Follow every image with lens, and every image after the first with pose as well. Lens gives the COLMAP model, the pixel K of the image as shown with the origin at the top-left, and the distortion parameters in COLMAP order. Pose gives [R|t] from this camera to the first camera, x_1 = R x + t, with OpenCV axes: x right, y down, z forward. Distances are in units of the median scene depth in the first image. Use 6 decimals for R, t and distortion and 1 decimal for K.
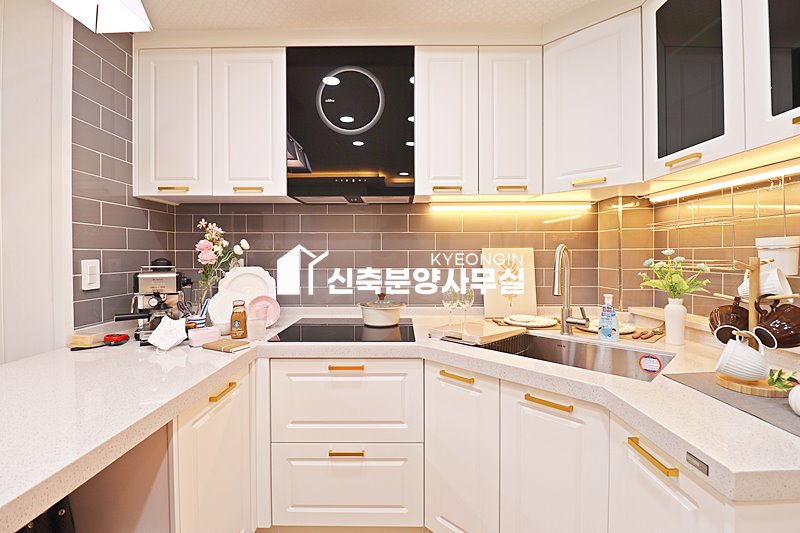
lens RADIAL K [[414.3, 0, 377.2], [0, 414.3, 272.3], [0, 0, 1]] dist [-0.000568, -0.000201]
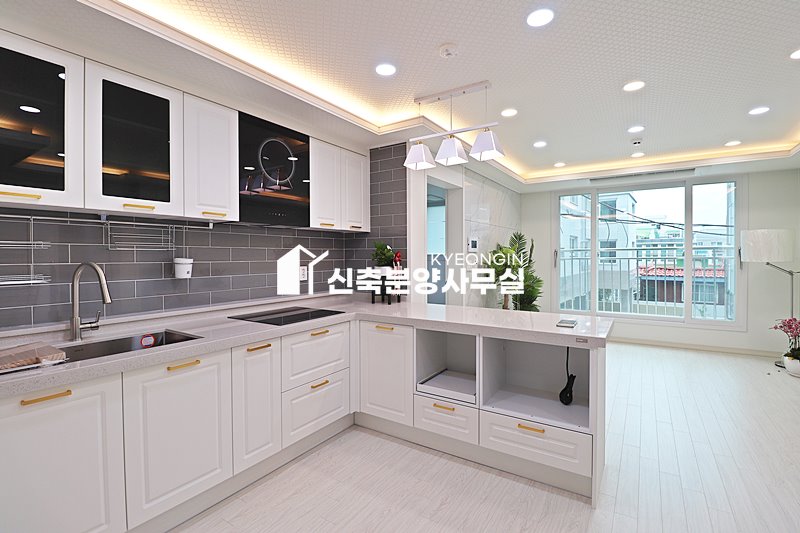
lens RADIAL K [[370.7, 0, 398.6], [0, 370.7, 264.0], [0, 0, 1]] dist [-0.003373, -0.008549]
pose [[0.536664, -0.017699, 0.843611, -0.964293], [0.034021, 0.999421, -0.000675, -0.029786], [-0.843110, 0.029062, 0.536955, -0.065897]]
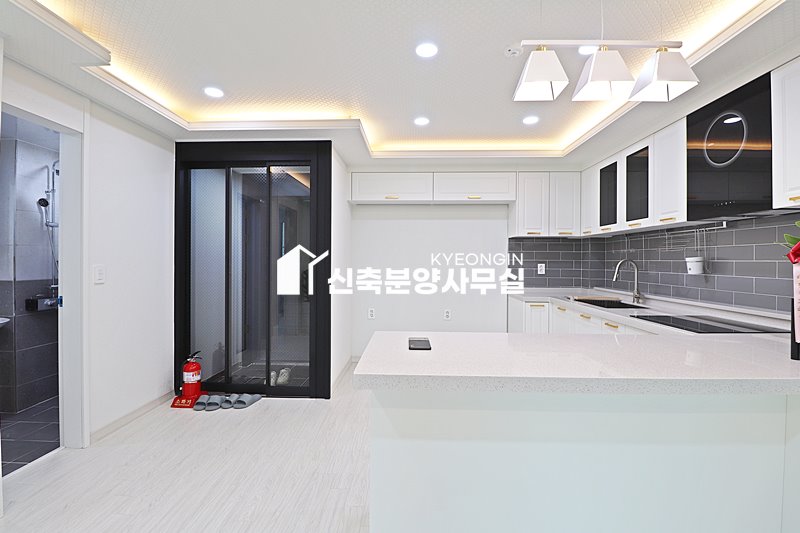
lens RADIAL K [[370.7, 0, 399.9], [0, 370.7, 263.3], [0, 0, 1]] dist [-0.003373, -0.008549]
pose [[-0.028570, 0.009145, -0.999550, 1.065523], [-0.039926, 0.999150, 0.010282, -0.019667], [0.998794, 0.040202, -0.028181, 0.087125]]
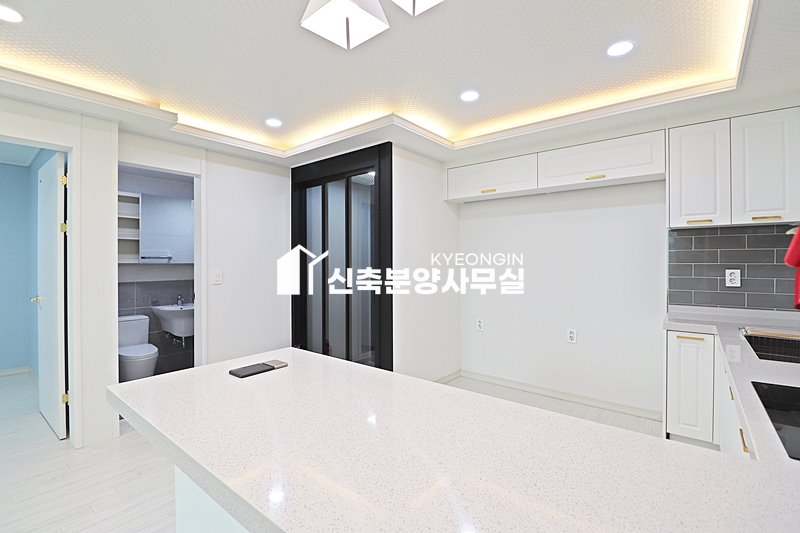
lens RADIAL K [[370.7, 0, 397.7], [0, 370.7, 263.4], [0, 0, 1]] dist [-0.003373, -0.008549]
pose [[-0.623874, 0.007980, -0.781484, 0.644114], [-0.023253, 0.999316, 0.028767, -0.060186], [0.781179, 0.036119, -0.623262, 0.750934]]
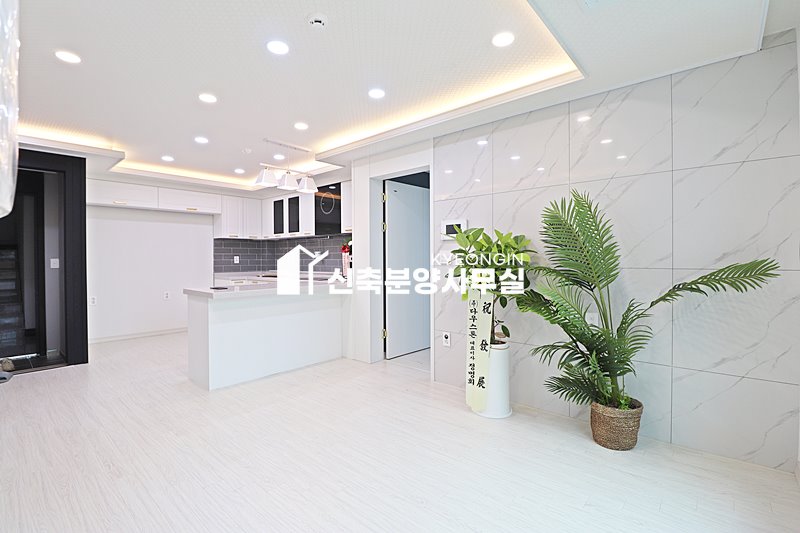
lens RADIAL K [[370.7, 0, 398.0], [0, 370.7, 261.6], [0, 0, 1]] dist [-0.003373, -0.008549]
pose [[0.752789, 0.003774, -0.658251, 2.118771], [-0.019652, 0.999667, -0.016743, 0.047096], [0.657968, 0.025539, 0.752613, -0.682322]]
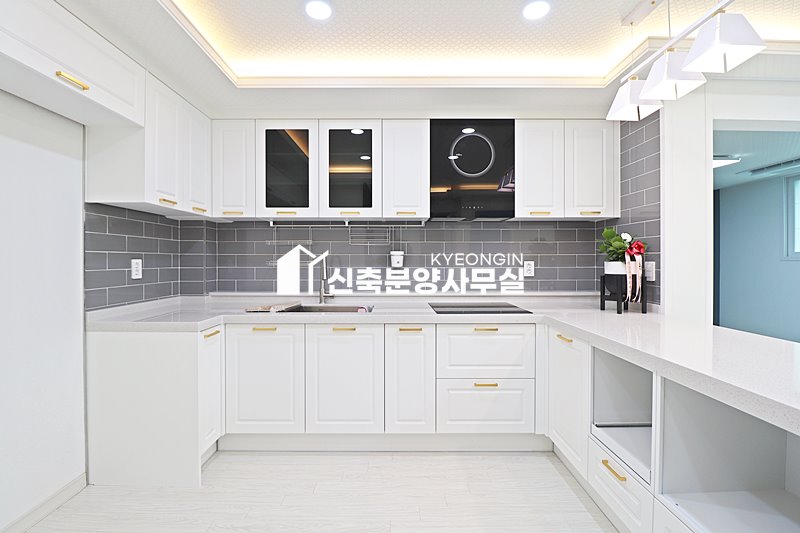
lens RADIAL K [[370.7, 0, 398.4], [0, 370.7, 264.5], [0, 0, 1]] dist [-0.003373, -0.008549]
pose [[0.999884, 0.001630, 0.015120, -0.354397], [-0.001269, 0.999714, -0.023883, 0.015978], [-0.015155, 0.023861, 0.999600, -0.327867]]
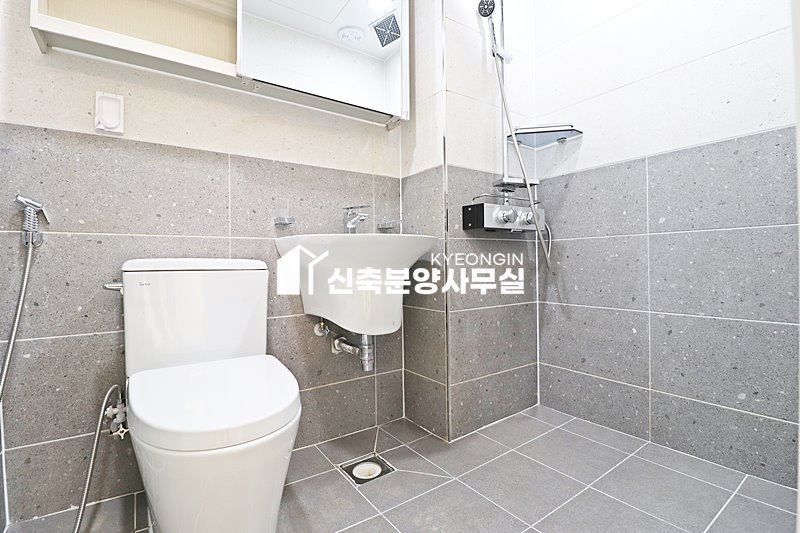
lens RADIAL K [[370.7, 0, 398.2], [0, 370.7, 262.5], [0, 0, 1]] dist [-0.003373, -0.008549]
pose [[-0.817214, 0.011981, -0.576209, 0.057162], [-0.004091, 0.999638, 0.026586, 0.324296], [0.576319, 0.024084, -0.816870, -1.046504]]
